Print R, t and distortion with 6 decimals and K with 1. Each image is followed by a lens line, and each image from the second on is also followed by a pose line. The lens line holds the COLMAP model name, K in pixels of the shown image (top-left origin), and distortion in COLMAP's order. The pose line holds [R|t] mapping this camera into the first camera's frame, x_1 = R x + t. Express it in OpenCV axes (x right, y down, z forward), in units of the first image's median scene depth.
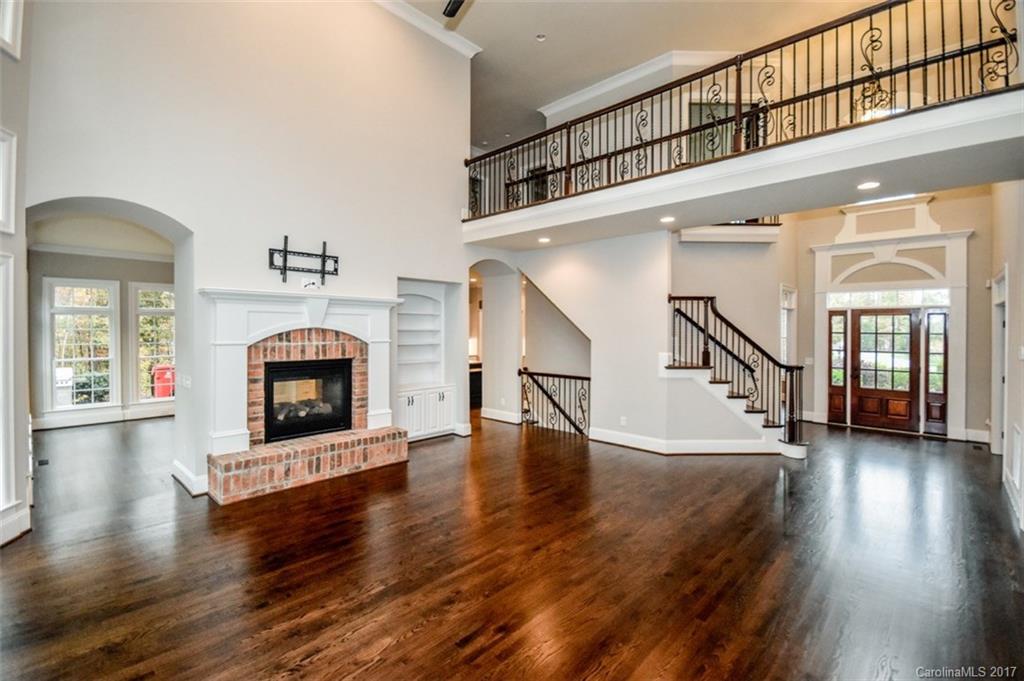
lens RADIAL K [[452.9, 0, 512.8], [0, 452.9, 326.5], [0, 0, 1]] dist [-0.002816, -0.000363]
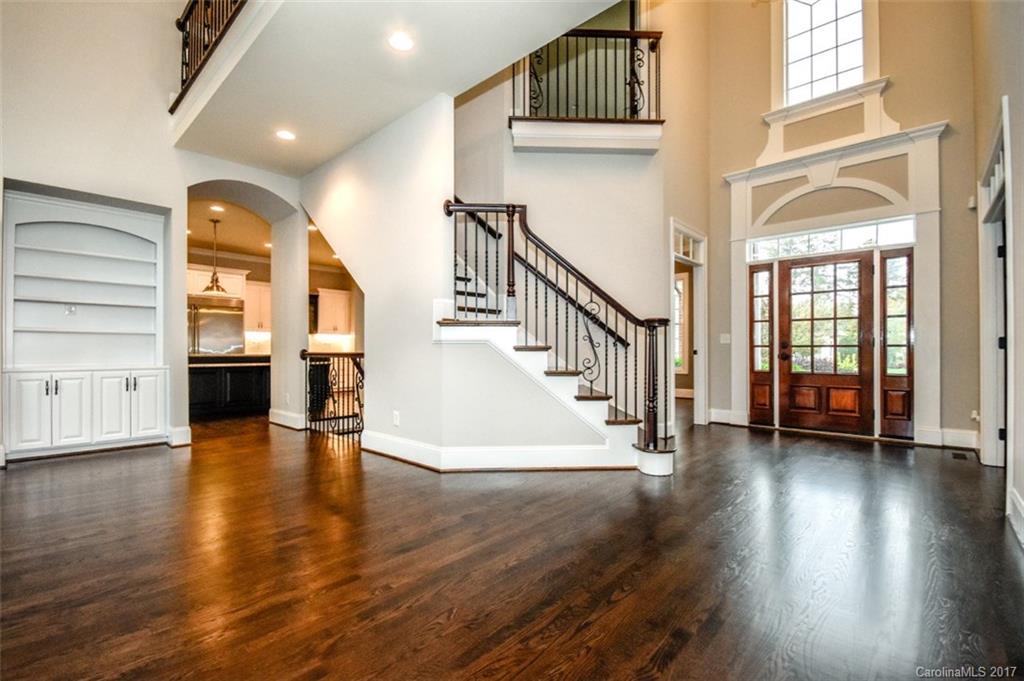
lens RADIAL K [[459.7, 0, 512.0], [0, 459.7, 340.5], [0, 0, 1]] dist [-0.000416, -0.000143]
pose [[0.999651, -0.002211, 0.026331, 0.411001], [0.002607, 0.999884, -0.015020, 0.121287], [-0.026295, 0.015084, 0.999540, 0.394335]]
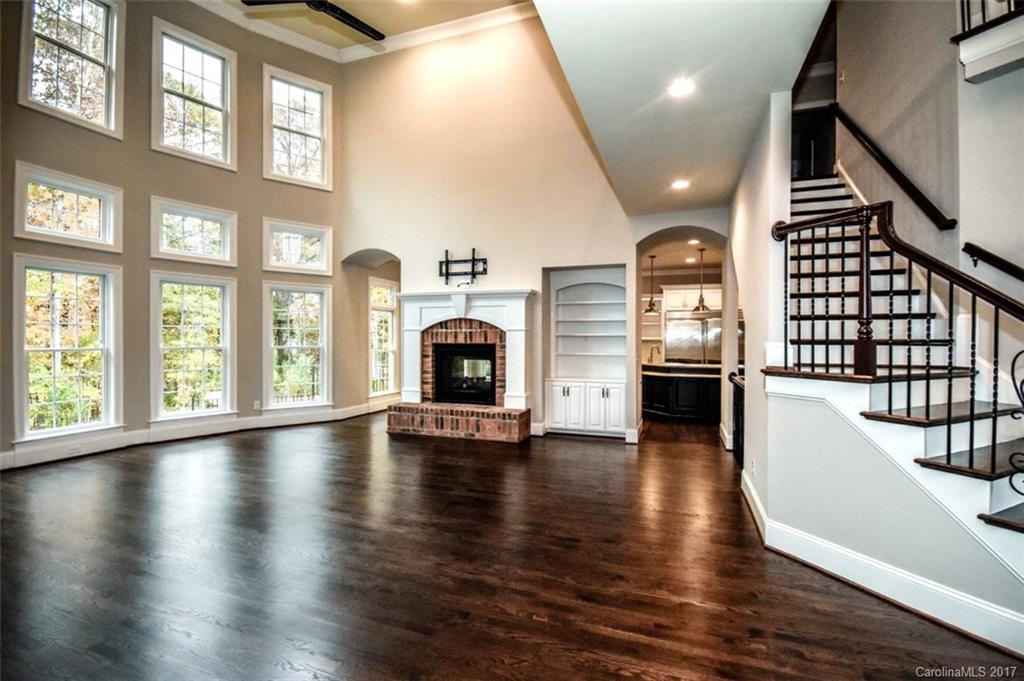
lens RADIAL K [[447.8, 0, 514.3], [0, 447.8, 333.1], [0, 0, 1]] dist [0.000197, 0.000223]
pose [[0.413306, -0.011484, -0.910520, 0.667854], [0.002846, 0.999932, -0.011320, 0.052108], [0.910588, 0.002087, 0.413311, 0.537572]]
